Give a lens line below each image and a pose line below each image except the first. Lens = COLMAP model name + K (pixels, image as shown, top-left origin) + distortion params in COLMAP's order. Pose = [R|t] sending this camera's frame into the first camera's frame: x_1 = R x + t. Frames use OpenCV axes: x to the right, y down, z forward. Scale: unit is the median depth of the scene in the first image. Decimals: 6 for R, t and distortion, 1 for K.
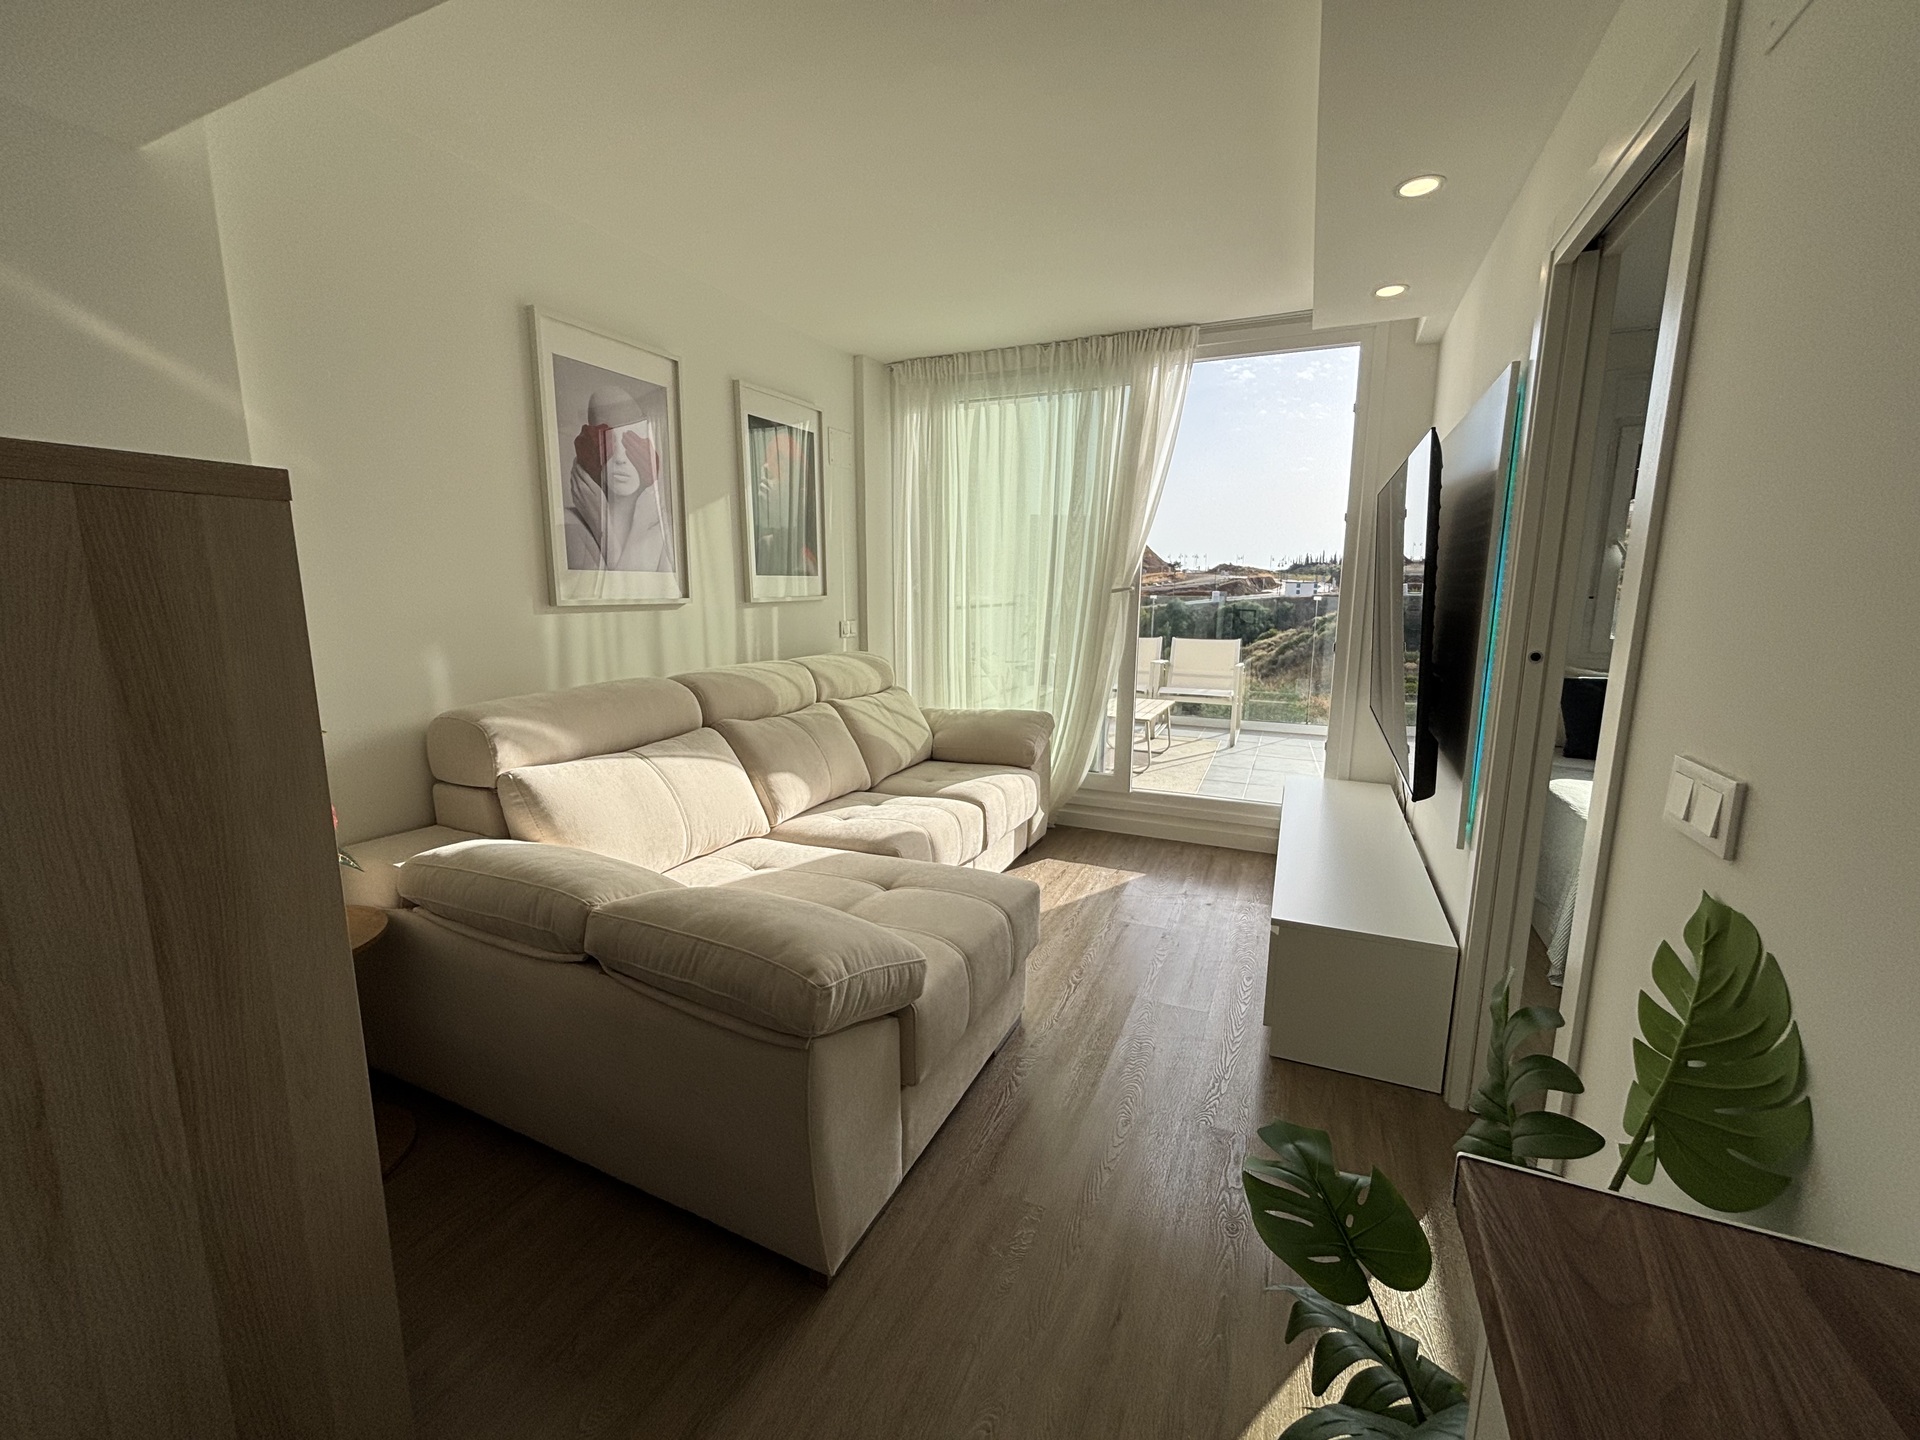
lens RADIAL K [[769.1, 0, 960.0], [0, 769.1, 720.0], [0, 0, 1]] dist [0.001558, -0.000060]
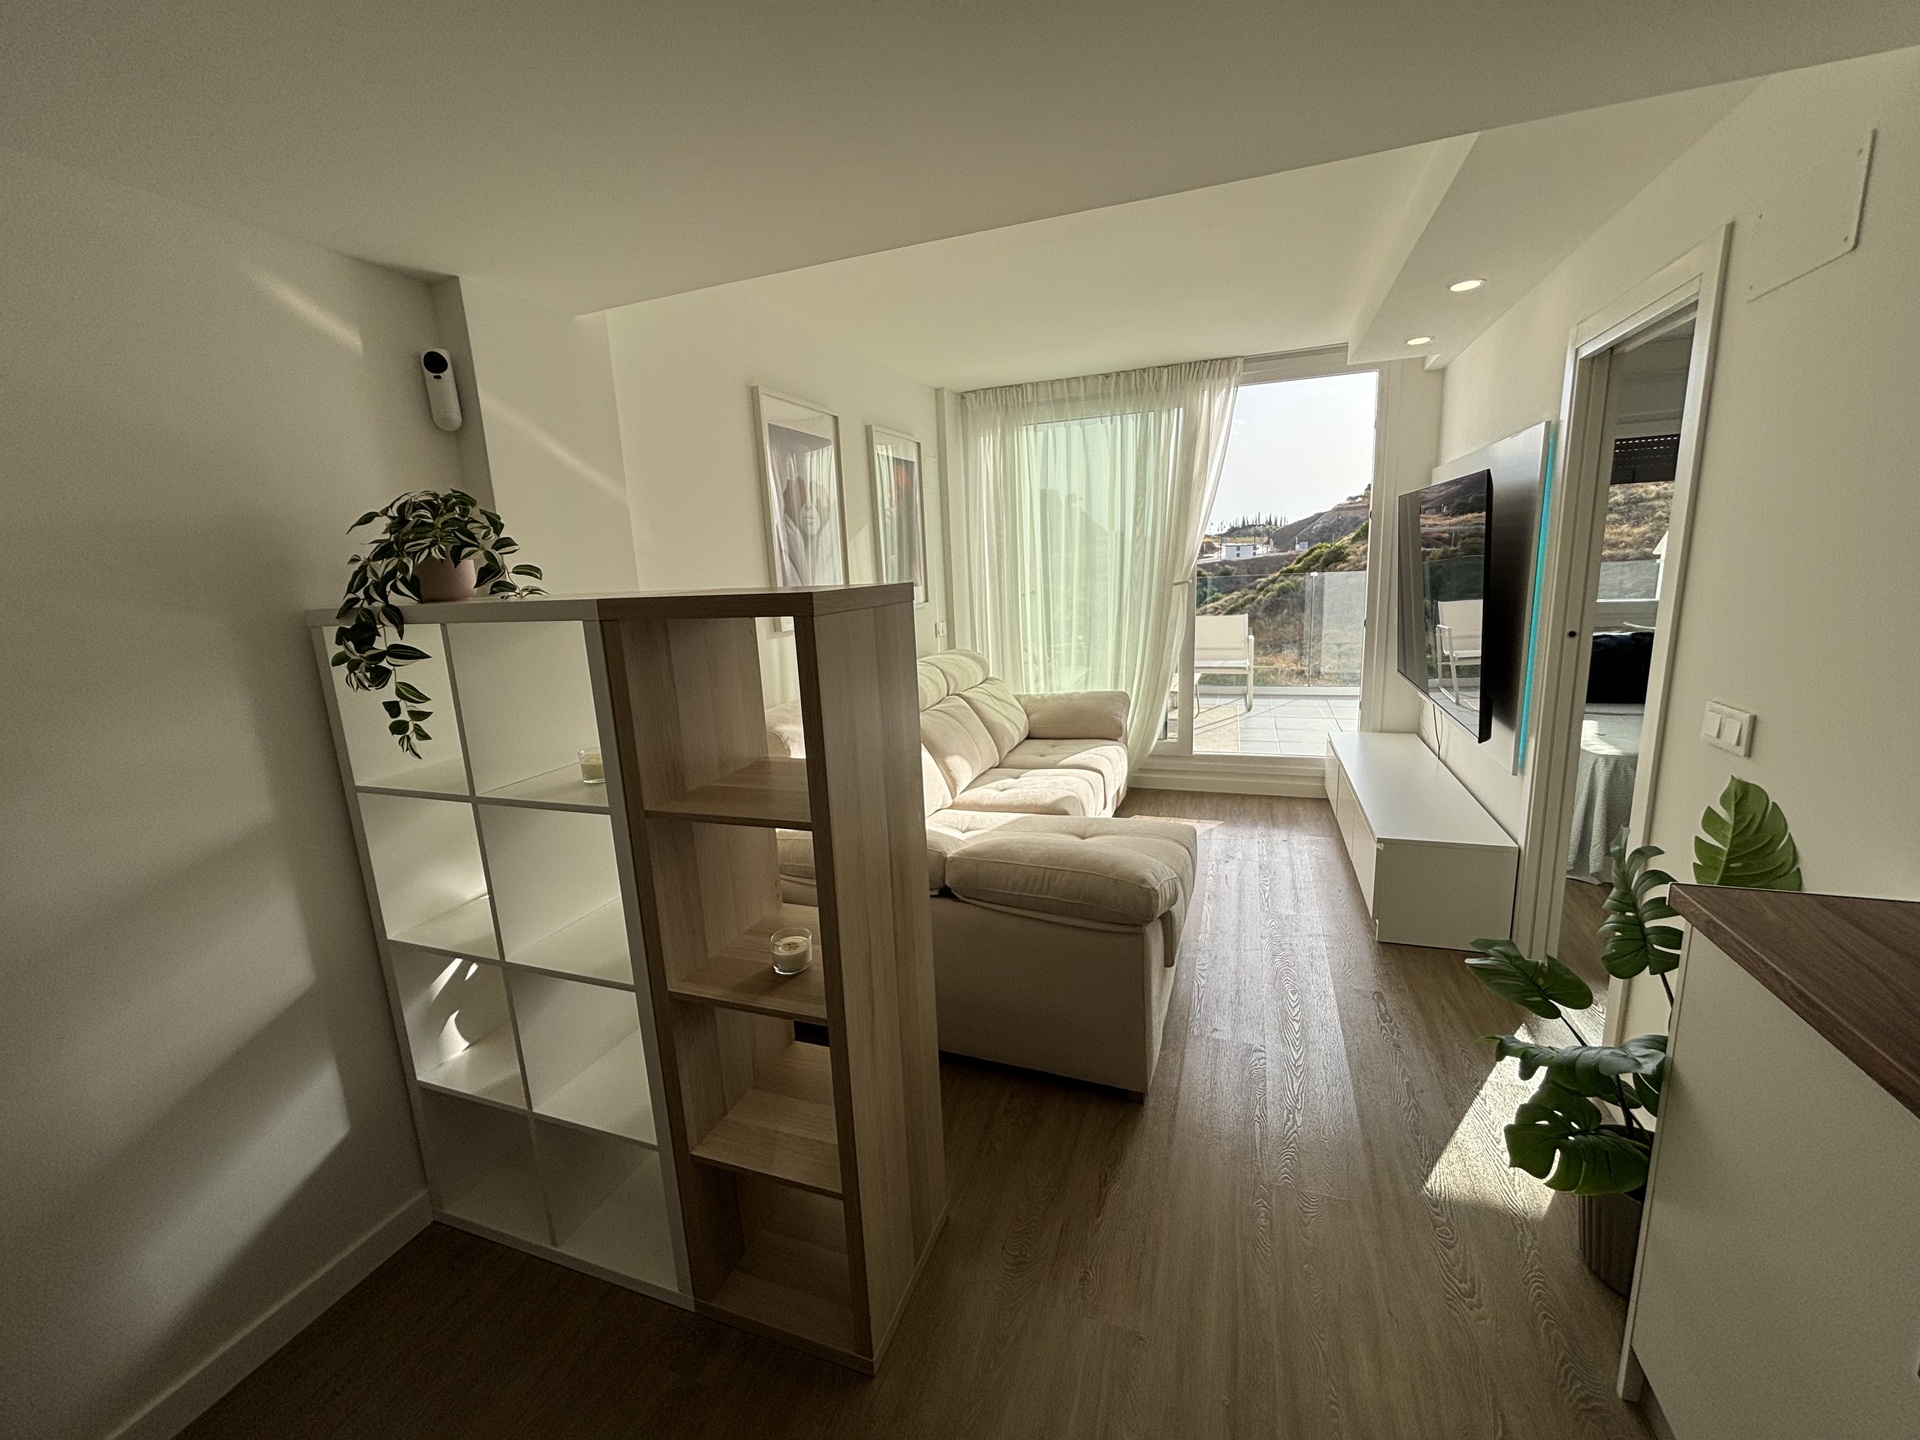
lens RADIAL K [[766.5, 0, 960.0], [0, 766.5, 720.0], [0, 0, 1]] dist [0.000491, 0.000108]
pose [[0.996413, -0.063317, 0.056139, -0.220026], [0.061769, 0.997672, 0.028908, -0.017202], [-0.057839, -0.025336, 0.998004, -0.162526]]
